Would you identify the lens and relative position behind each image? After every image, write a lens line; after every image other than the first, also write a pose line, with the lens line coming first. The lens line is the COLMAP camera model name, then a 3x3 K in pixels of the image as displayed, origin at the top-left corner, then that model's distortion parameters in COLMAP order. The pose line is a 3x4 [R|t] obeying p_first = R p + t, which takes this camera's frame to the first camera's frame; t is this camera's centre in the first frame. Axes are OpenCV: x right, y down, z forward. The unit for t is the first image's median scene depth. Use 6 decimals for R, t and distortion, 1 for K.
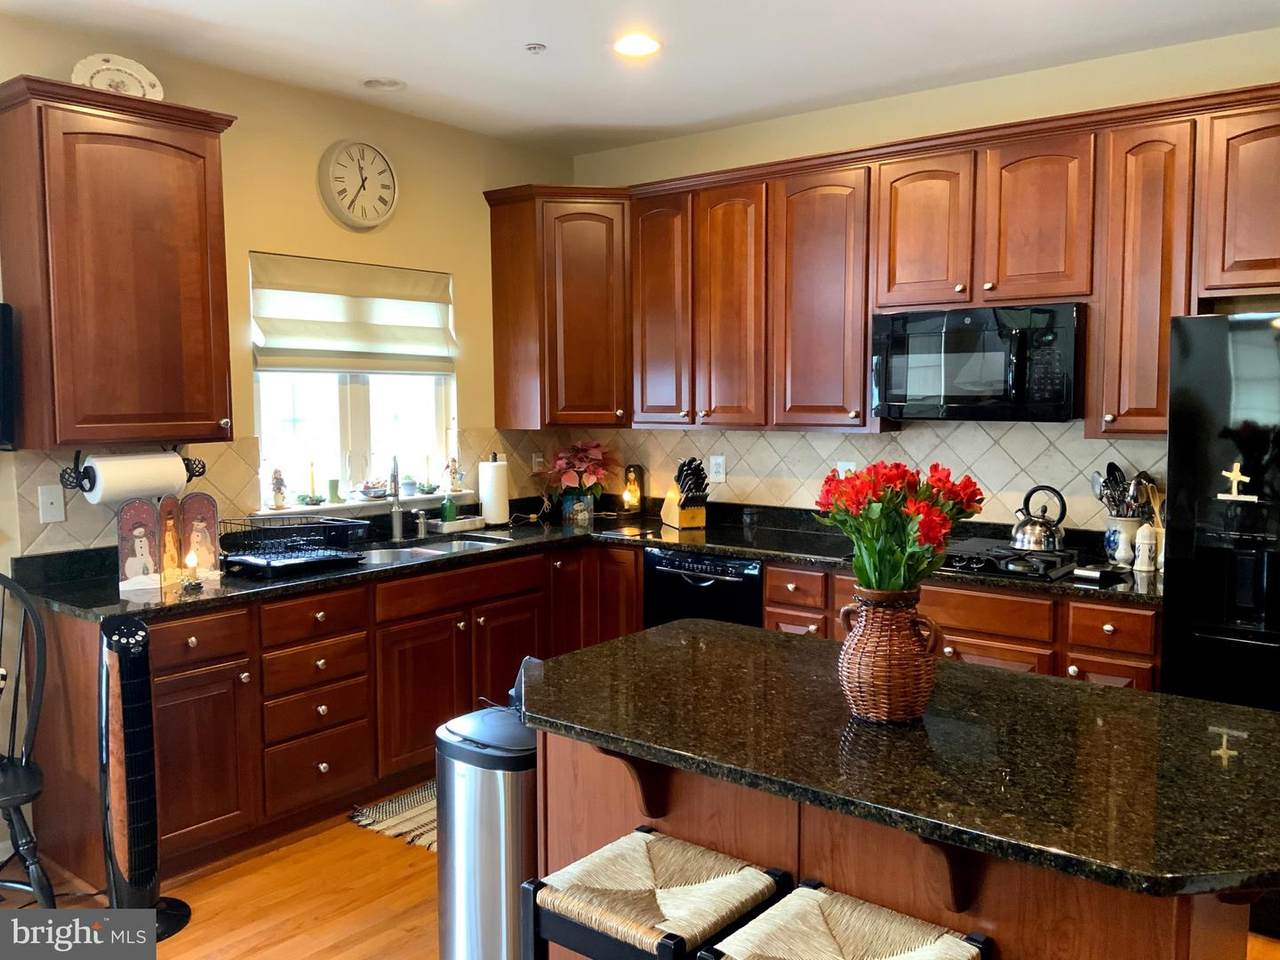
lens RADIAL K [[1074.3, 0, 626.5], [0, 1074.3, 478.7], [0, 0, 1]] dist [0.068108, -0.138840]
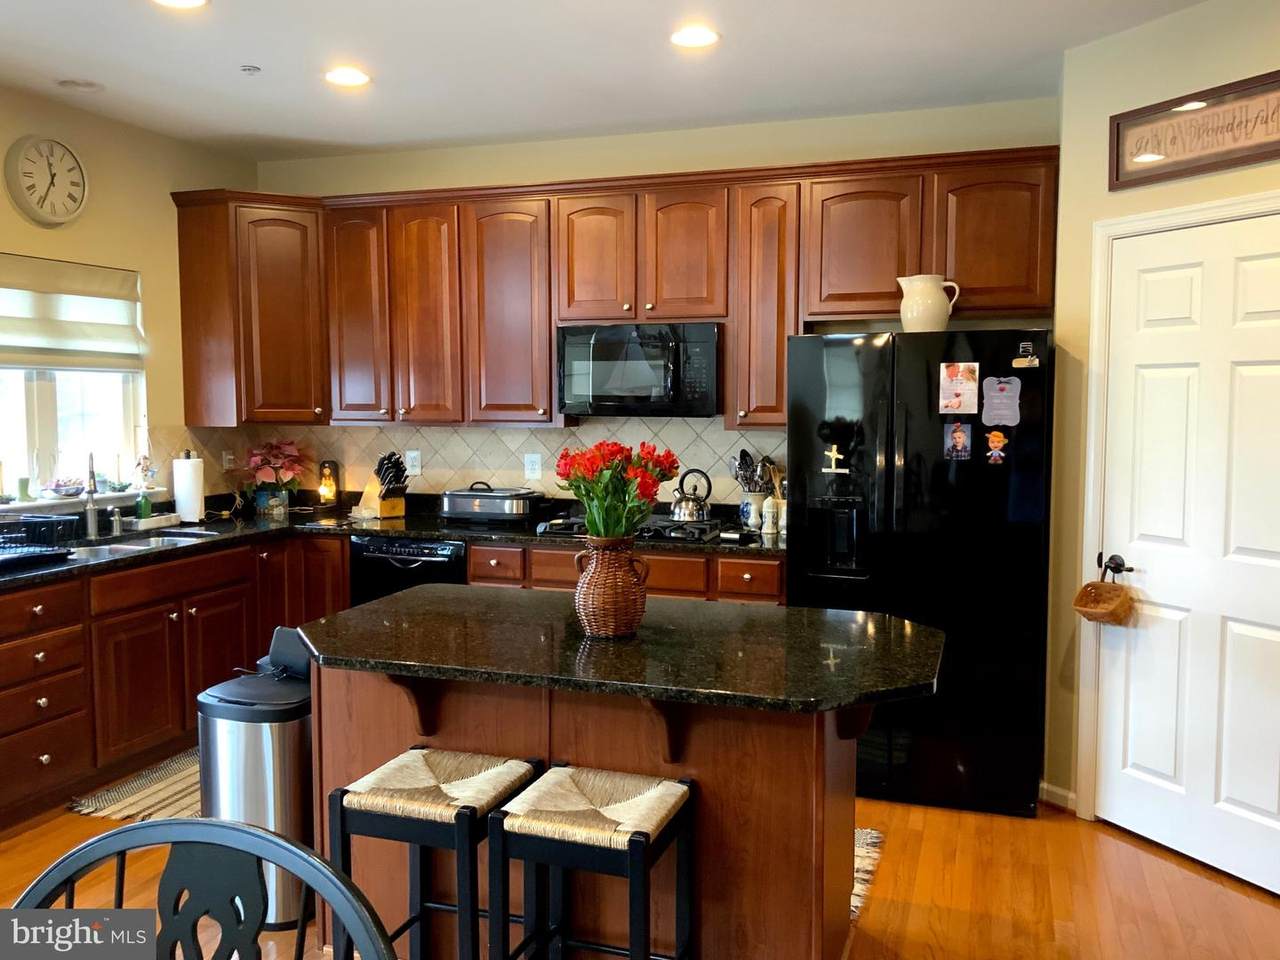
lens RADIAL K [[1074.3, 0, 642.7], [0, 1074.3, 479.2], [0, 0, 1]] dist [0.068108, -0.138840]
pose [[0.939271, -0.020714, 0.342550, -0.091441], [0.022203, 0.999753, -0.000427, 0.017394], [-0.342457, 0.008006, 0.939500, -0.134925]]
